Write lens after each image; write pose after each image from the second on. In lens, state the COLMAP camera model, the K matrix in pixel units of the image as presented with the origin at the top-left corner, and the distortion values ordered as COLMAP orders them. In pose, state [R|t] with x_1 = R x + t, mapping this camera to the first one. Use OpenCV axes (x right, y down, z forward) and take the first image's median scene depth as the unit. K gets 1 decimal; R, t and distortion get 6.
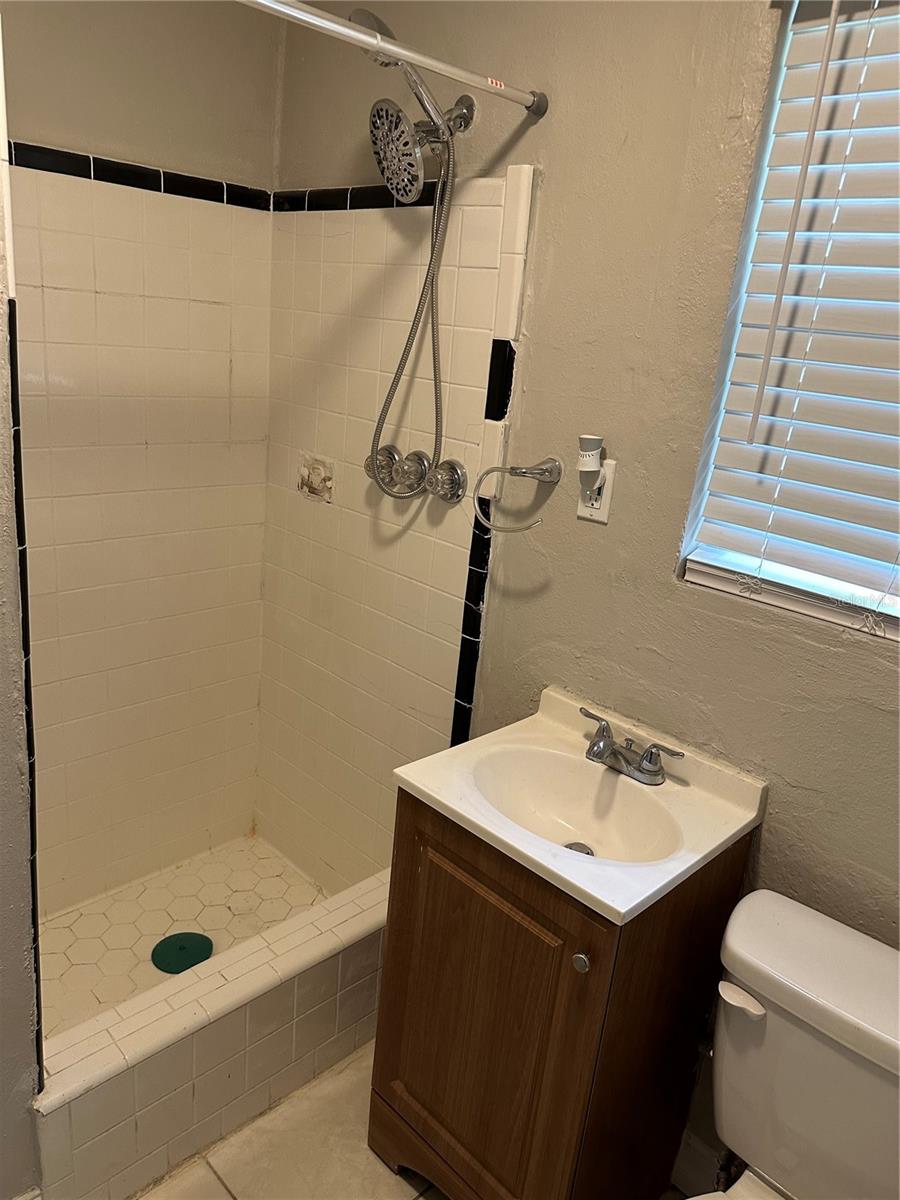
lens RADIAL K [[836.4, 0, 375.6], [0, 836.4, 587.6], [0, 0, 1]] dist [0.083160, -0.173717]
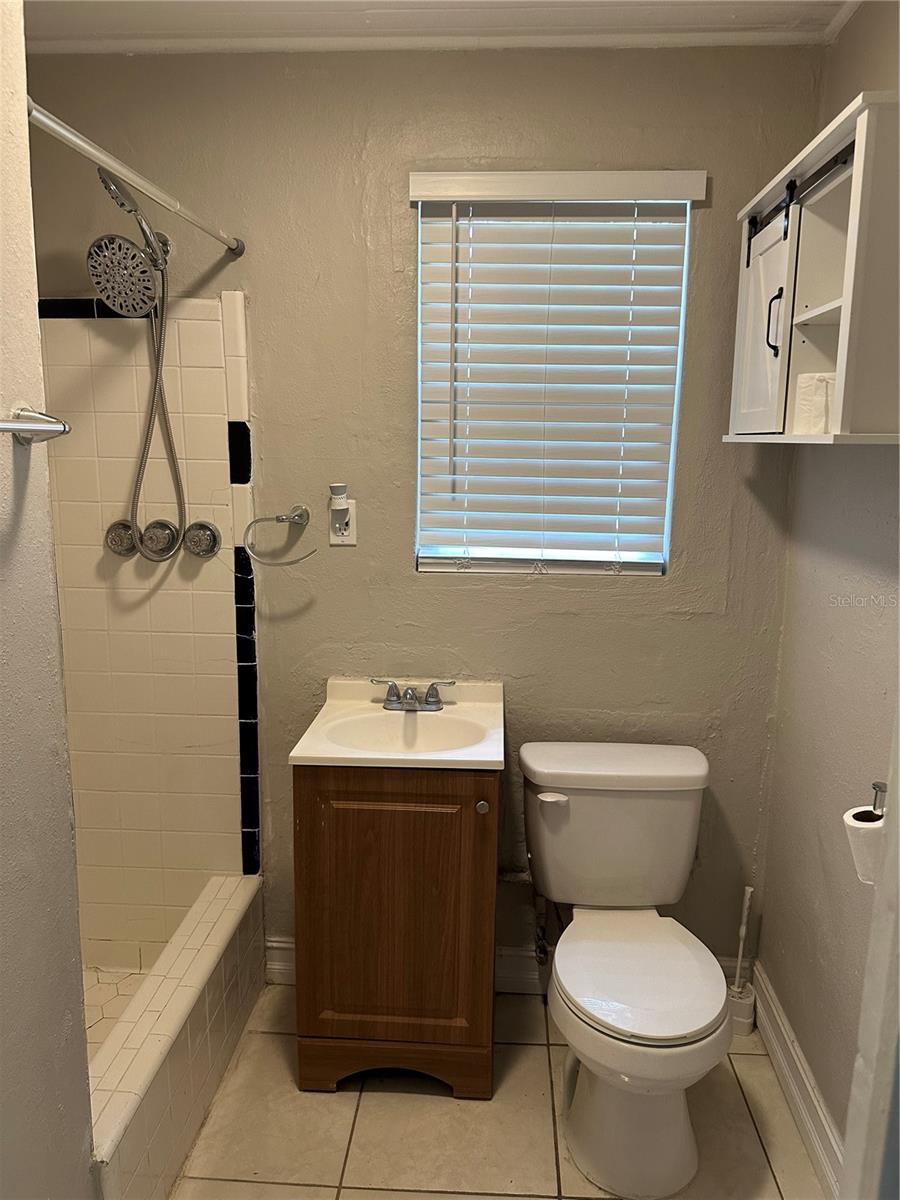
lens RADIAL K [[840.2, 0, 450.0], [0, 840.2, 600.0], [0, 0, 1]] dist [0.000738, -0.080076]
pose [[0.738409, -0.199579, 0.644143, -0.497749], [0.244184, 0.969513, 0.020472, 0.020292], [-0.628591, 0.142173, 0.764631, -0.136832]]
